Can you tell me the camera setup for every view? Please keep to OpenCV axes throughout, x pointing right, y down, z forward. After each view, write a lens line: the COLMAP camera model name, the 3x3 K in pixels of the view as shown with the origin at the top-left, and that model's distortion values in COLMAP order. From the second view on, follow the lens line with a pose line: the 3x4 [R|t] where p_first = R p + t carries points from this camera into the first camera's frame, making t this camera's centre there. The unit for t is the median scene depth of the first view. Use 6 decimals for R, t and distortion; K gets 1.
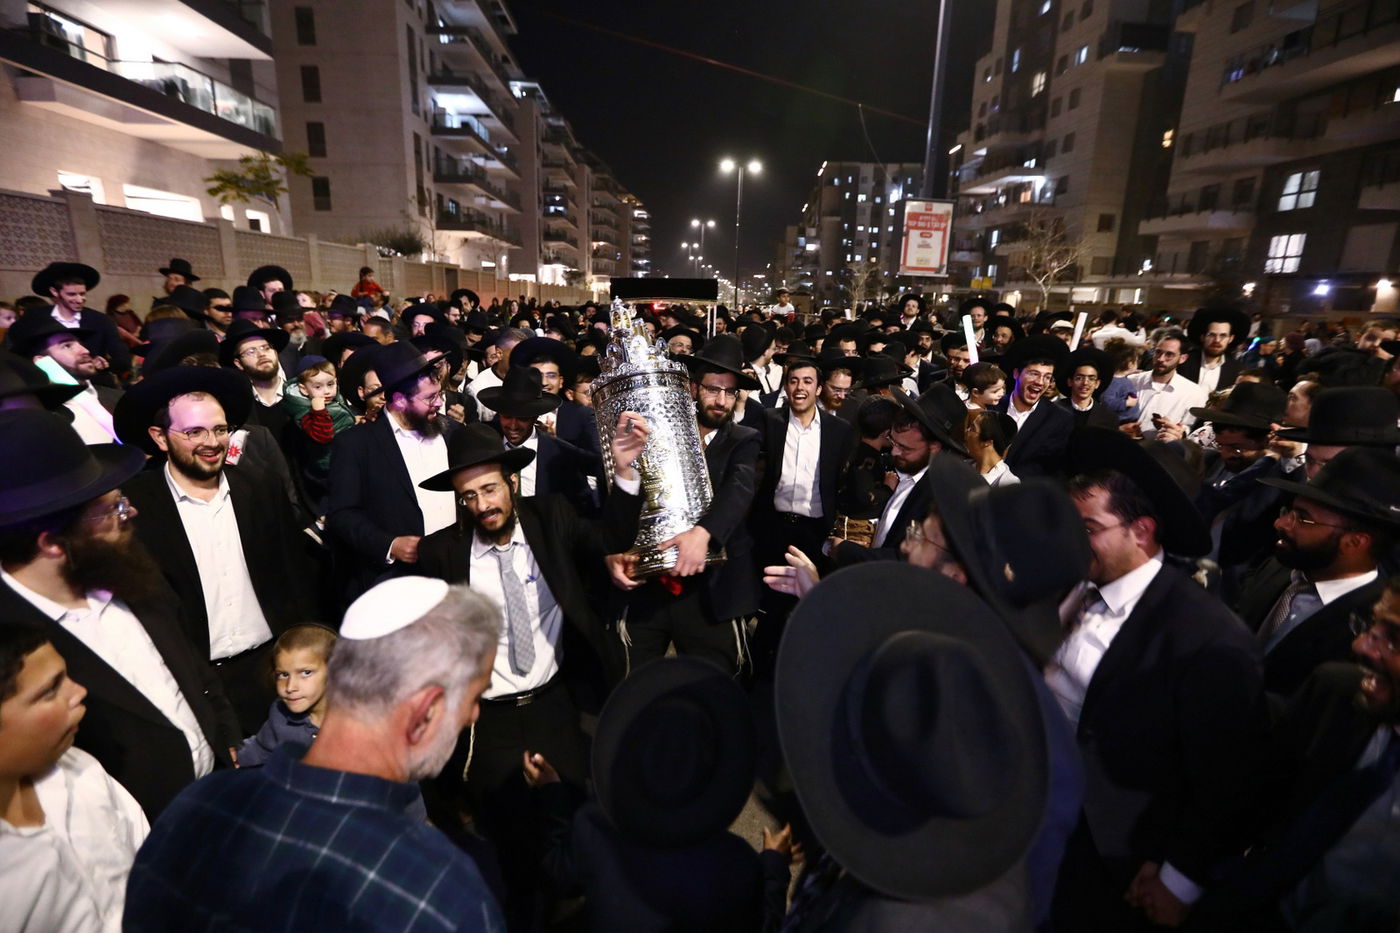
lens RADIAL K [[647.6, 0, 693.1], [0, 647.6, 470.3], [0, 0, 1]] dist [-0.034535, 0.013248]
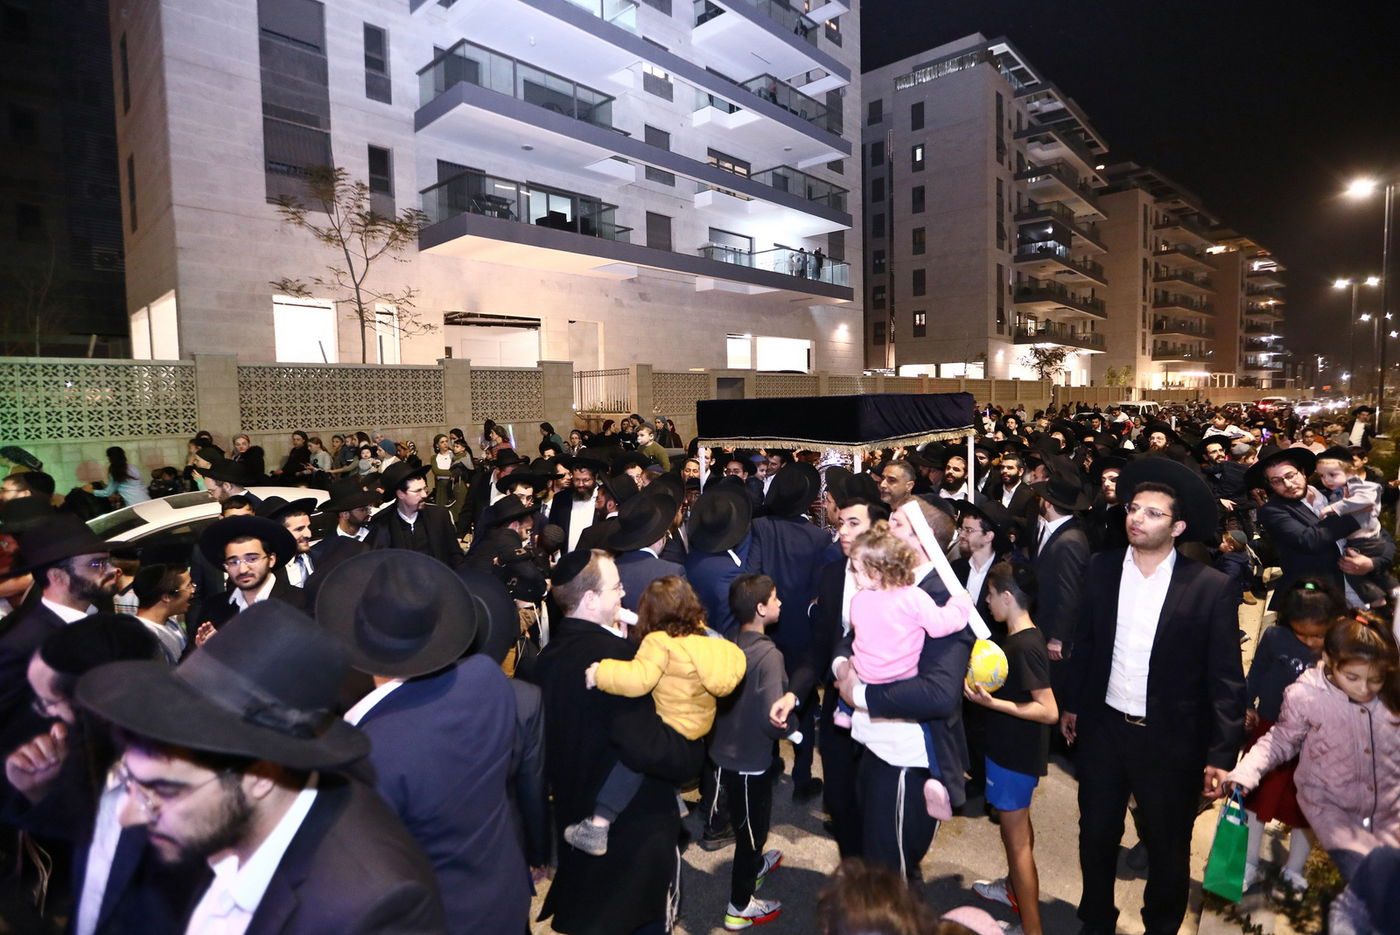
lens RADIAL K [[703.1, 0, 696.9], [0, 703.1, 476.4], [0, 0, 1]] dist [-0.054140, 0.028928]
pose [[0.708909, -0.020329, -0.705007, -0.007632], [-0.105150, 0.985367, -0.134145, -0.066074], [0.697418, 0.169228, 0.696398, 0.269888]]
